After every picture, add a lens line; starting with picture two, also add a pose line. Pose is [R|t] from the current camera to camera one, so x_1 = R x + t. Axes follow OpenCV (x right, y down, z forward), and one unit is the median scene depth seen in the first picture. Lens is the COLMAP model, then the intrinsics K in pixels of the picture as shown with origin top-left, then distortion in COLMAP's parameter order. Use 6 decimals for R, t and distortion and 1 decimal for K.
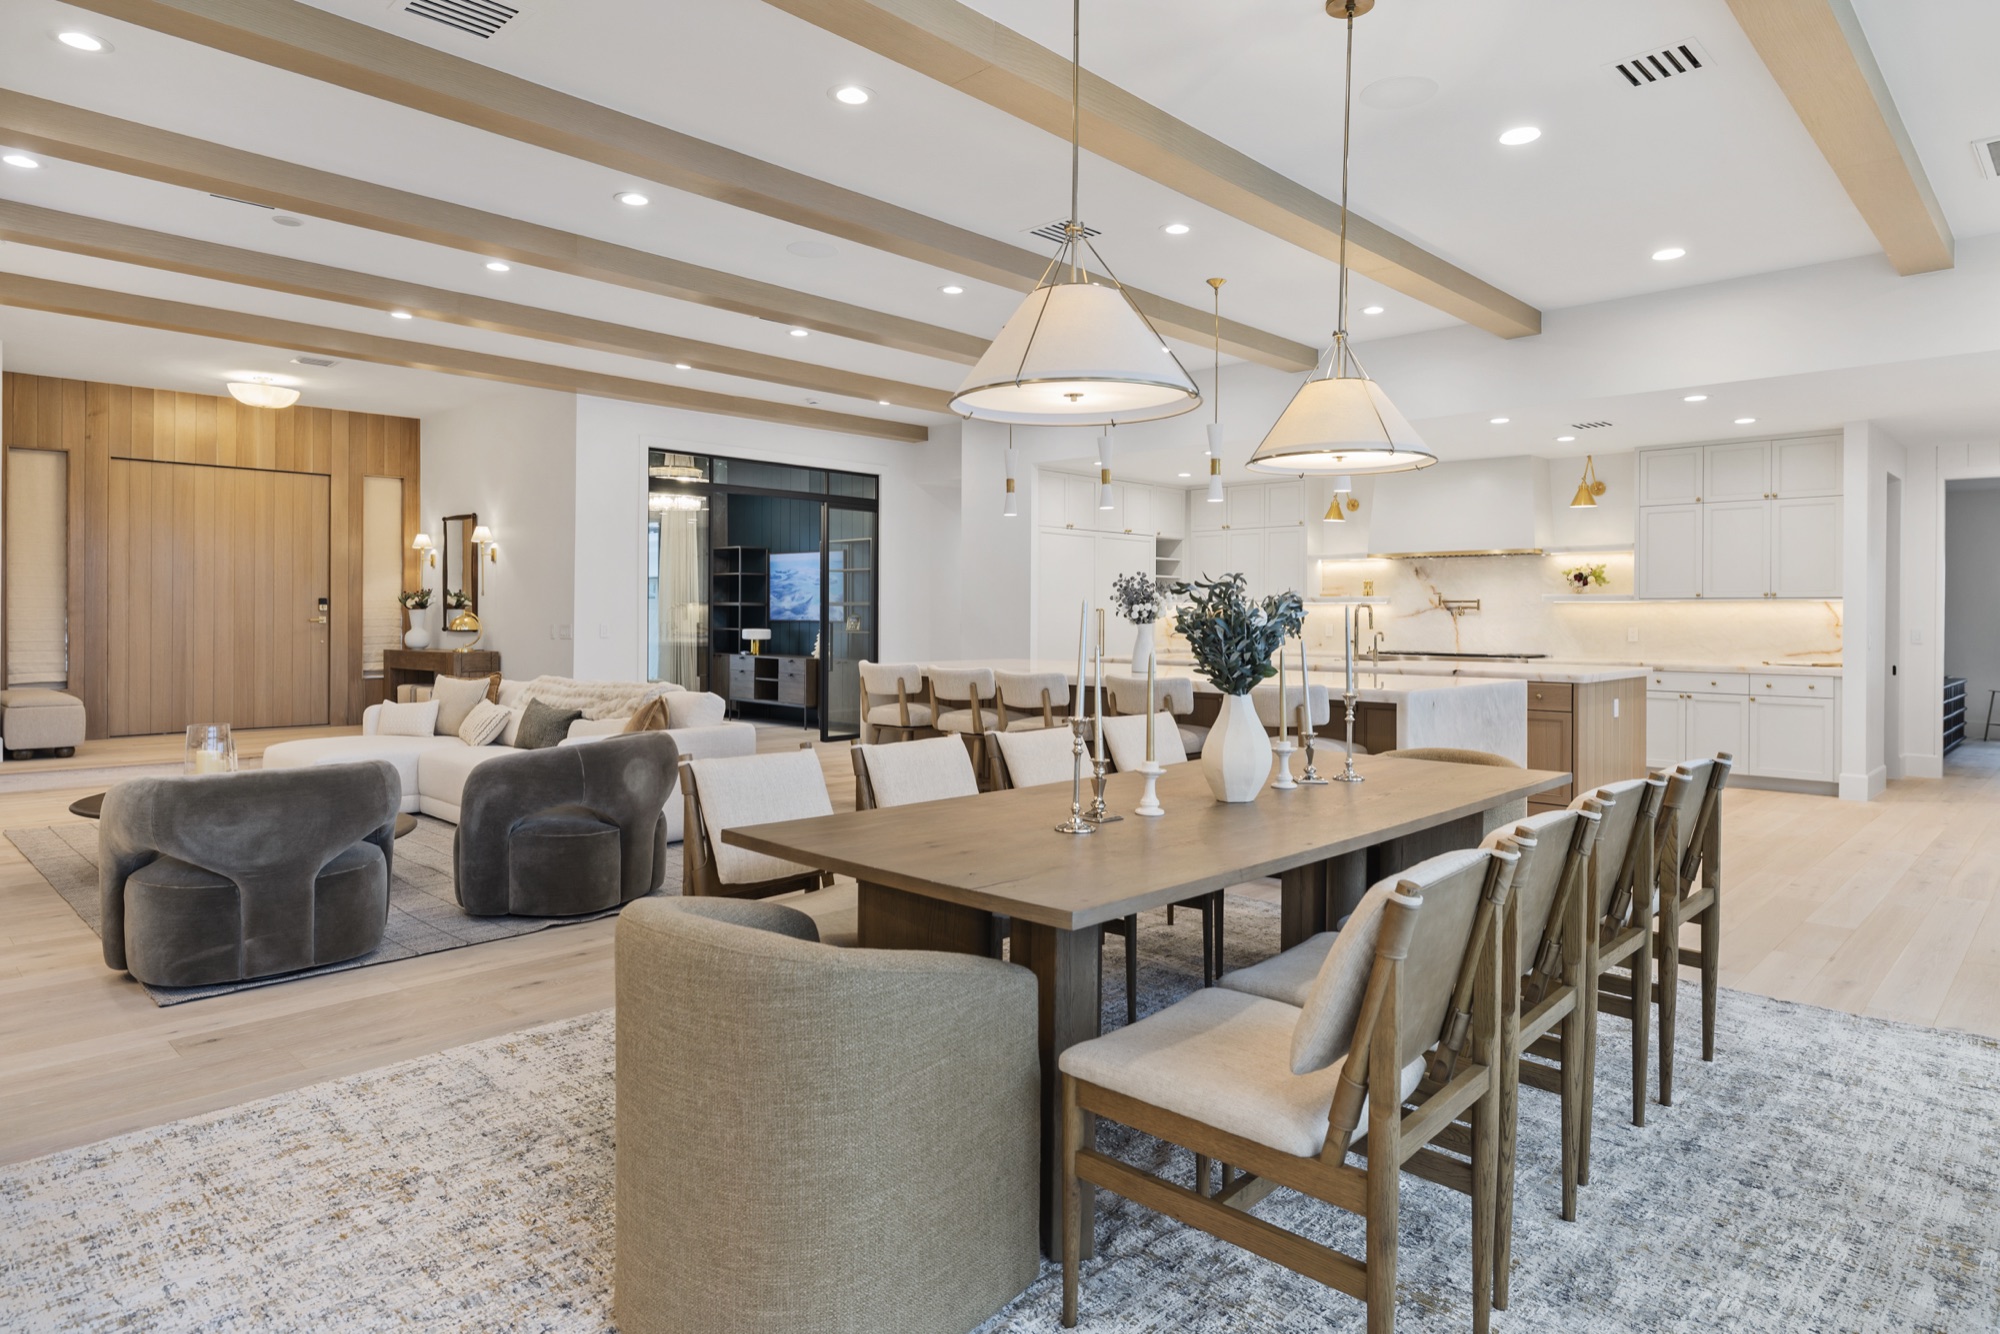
lens RADIAL K [[1154.6, 0, 997.0], [0, 1154.6, 615.8], [0, 0, 1]] dist [0.000319, -0.000185]
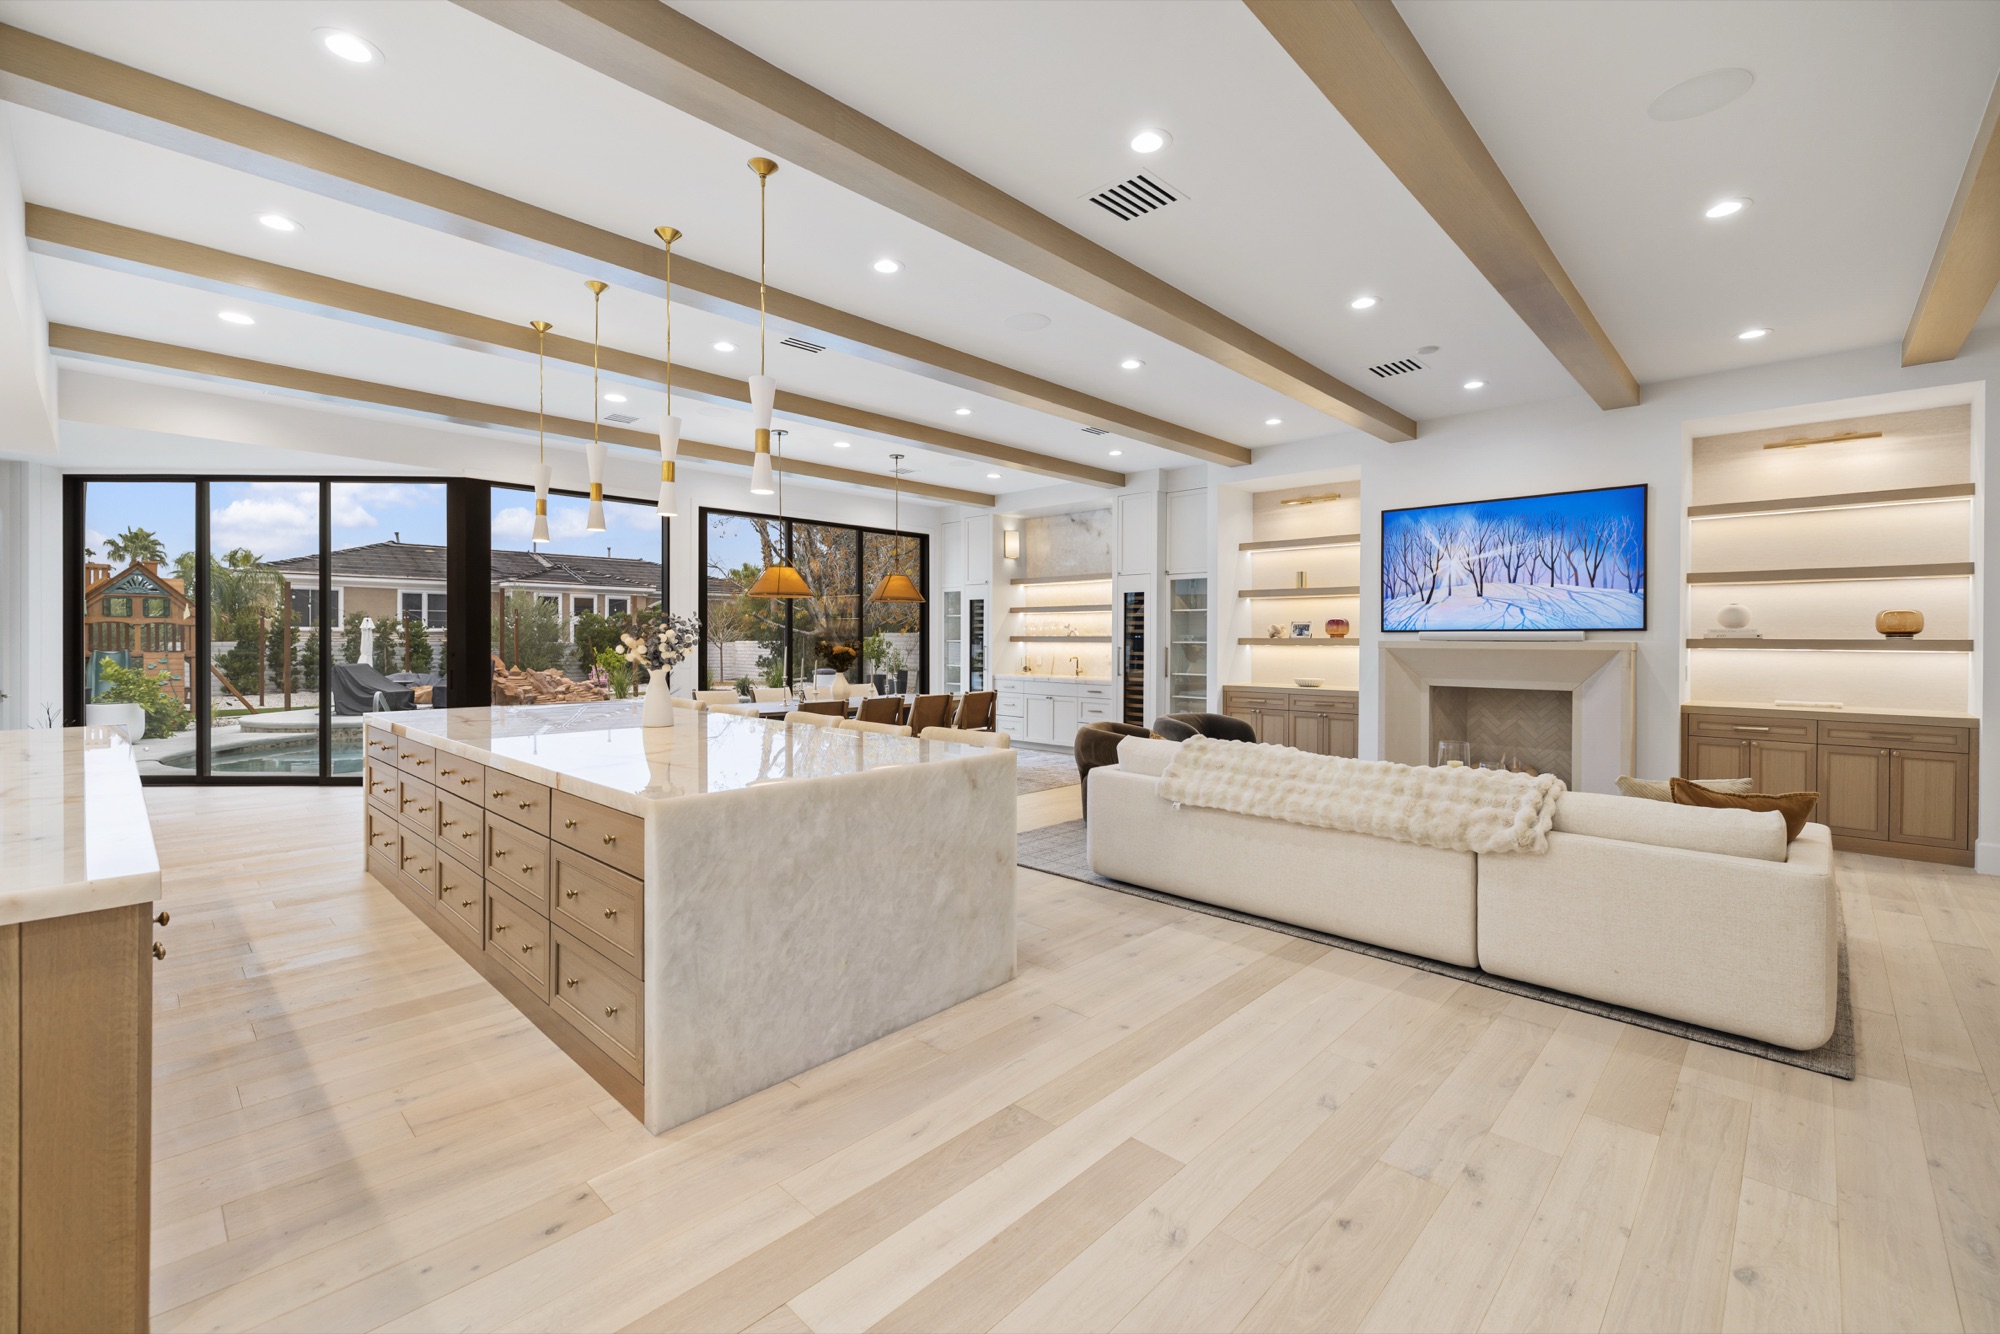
lens RADIAL K [[844.2, 0, 1003.4], [0, 844.2, 651.9], [0, 0, 1]] dist [0.000926, -0.000359]
pose [[-0.999933, -0.008497, -0.007808, -0.076912], [-0.008616, 0.999846, 0.015310, -0.010871], [0.007676, 0.015376, -0.999852, 1.019463]]
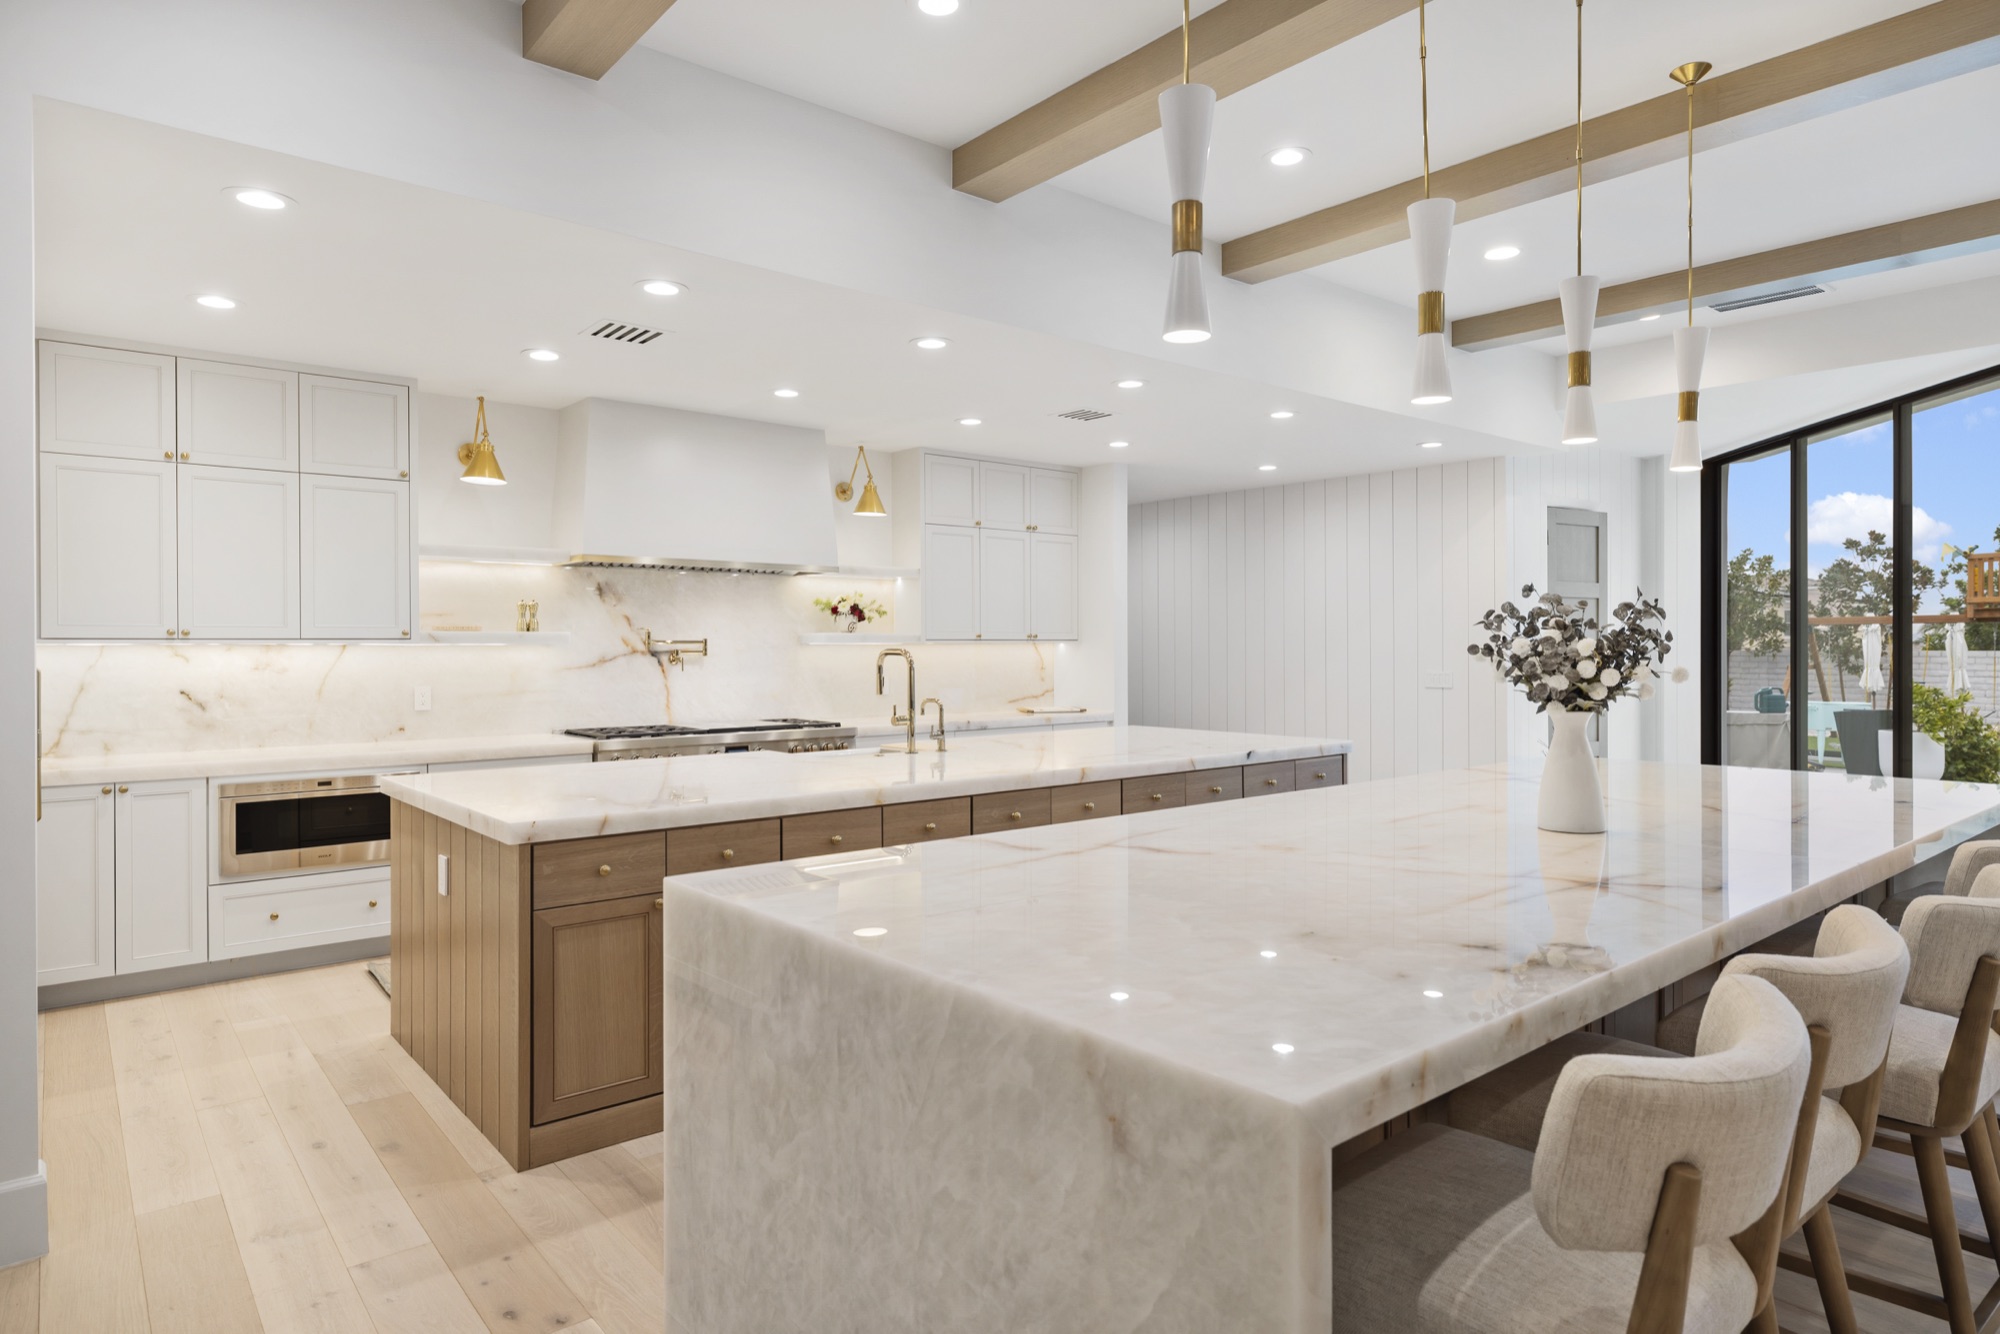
lens RADIAL K [[1153.9, 0, 1002.1], [0, 1153.9, 657.8], [0, 0, 1]] dist [0.002186, 0.000255]
pose [[0.106706, -0.015008, 0.994177, -0.188832], [0.004488, 0.999883, 0.014613, -0.011722], [-0.994281, 0.002902, 0.106761, 0.726929]]
